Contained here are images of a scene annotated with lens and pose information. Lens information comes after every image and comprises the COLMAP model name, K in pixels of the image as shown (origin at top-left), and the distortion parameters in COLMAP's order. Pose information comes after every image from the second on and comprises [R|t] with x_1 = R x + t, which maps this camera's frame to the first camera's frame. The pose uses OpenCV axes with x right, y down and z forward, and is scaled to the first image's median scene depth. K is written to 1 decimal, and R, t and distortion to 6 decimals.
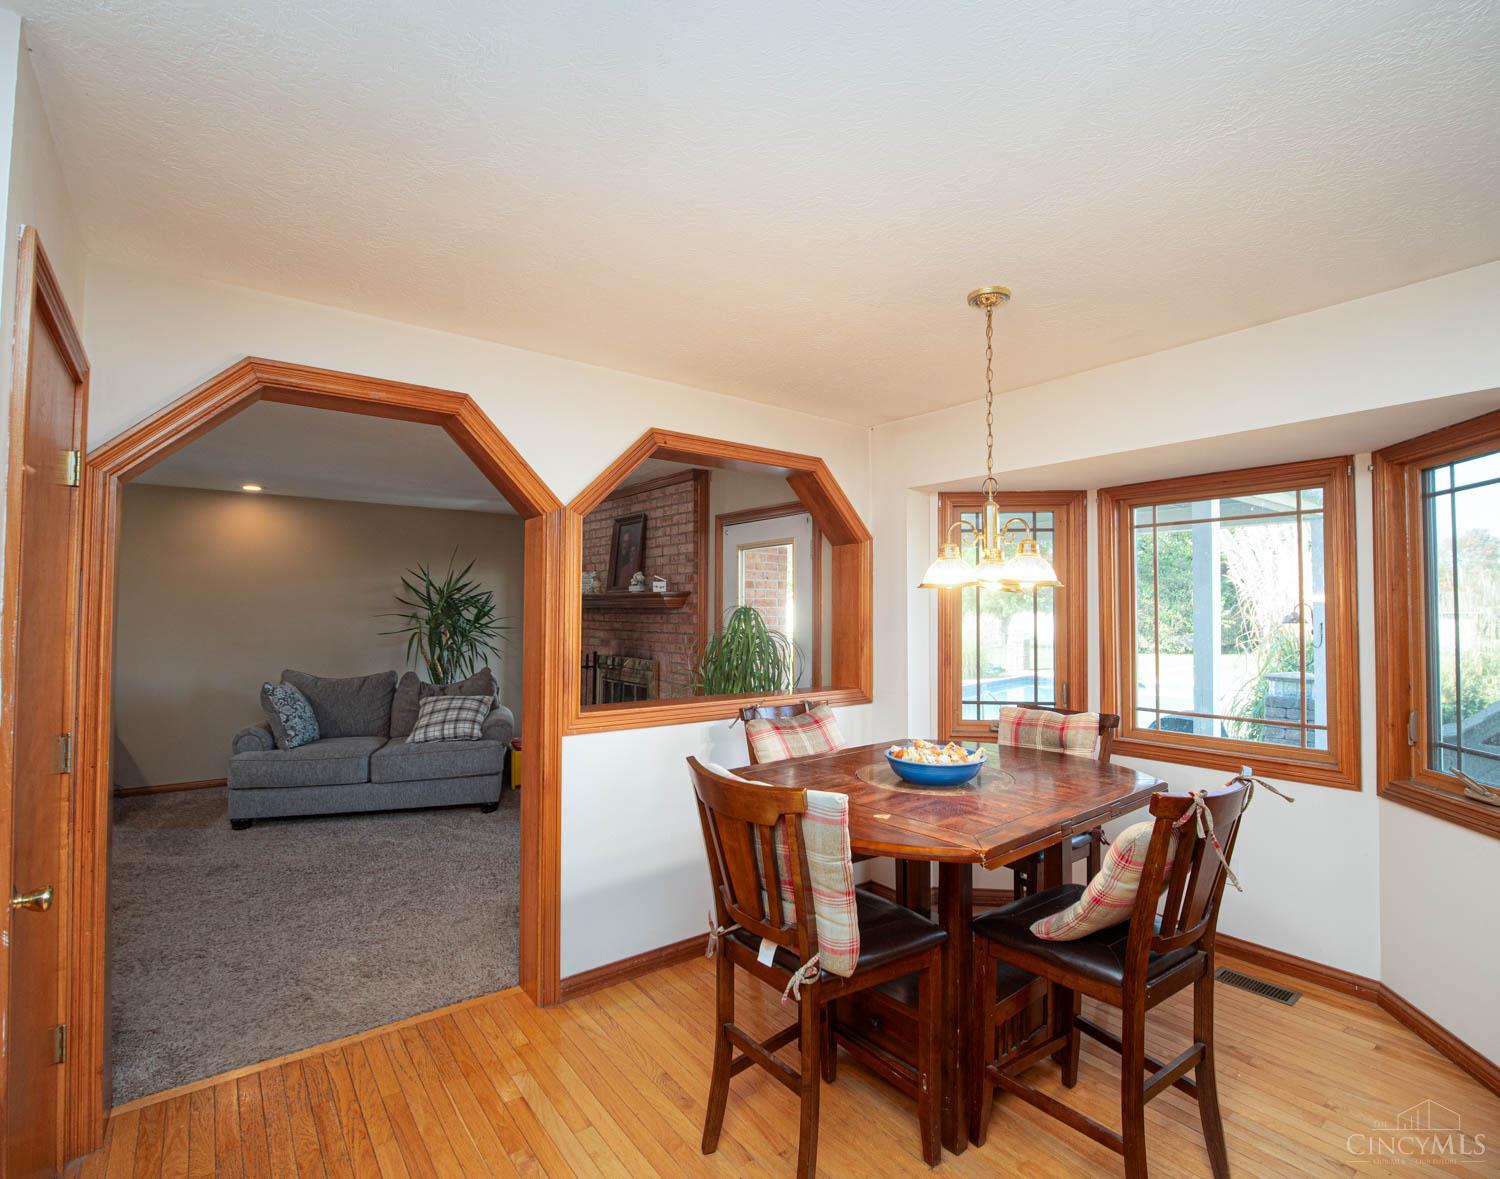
lens RADIAL K [[720.6, 0, 746.4], [0, 720.6, 594.3], [0, 0, 1]] dist [-0.002815, -0.000311]
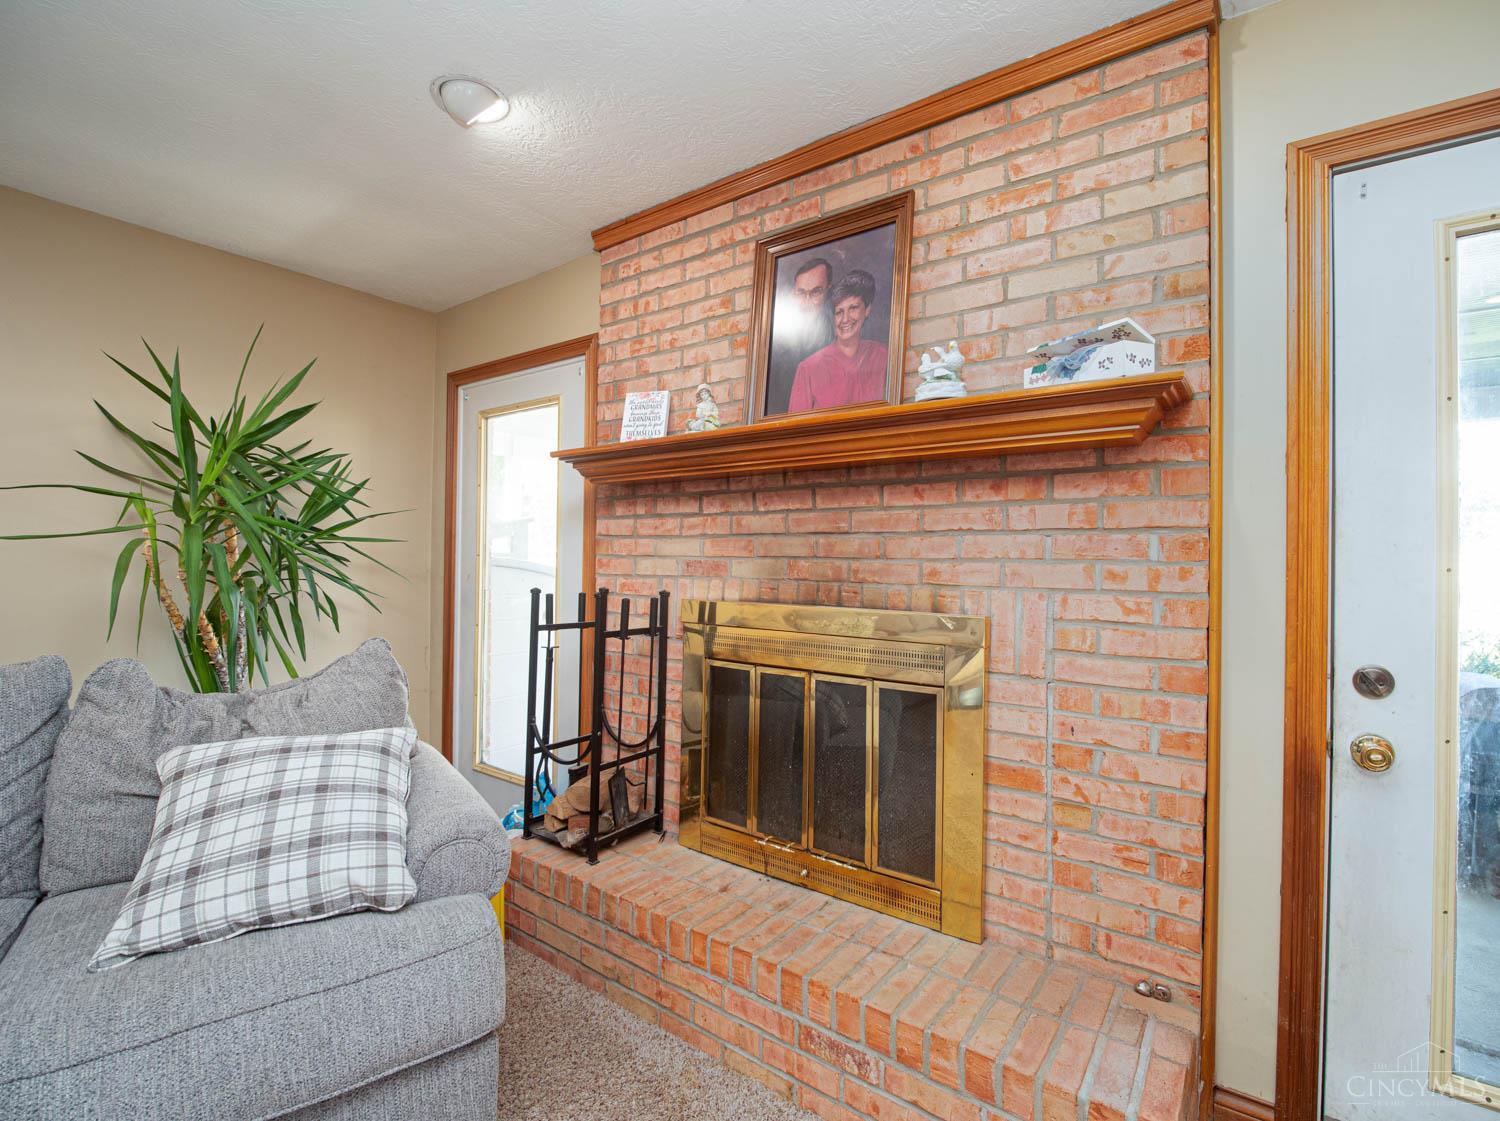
lens RADIAL K [[707.6, 0, 730.6], [0, 707.6, 559.2], [0, 0, 1]] dist [-0.019640, -0.000346]
pose [[0.963419, 0.006055, 0.267931, -0.312171], [-0.013477, 0.999574, 0.025870, 0.056671], [-0.267660, -0.028534, 0.963091, 0.681831]]
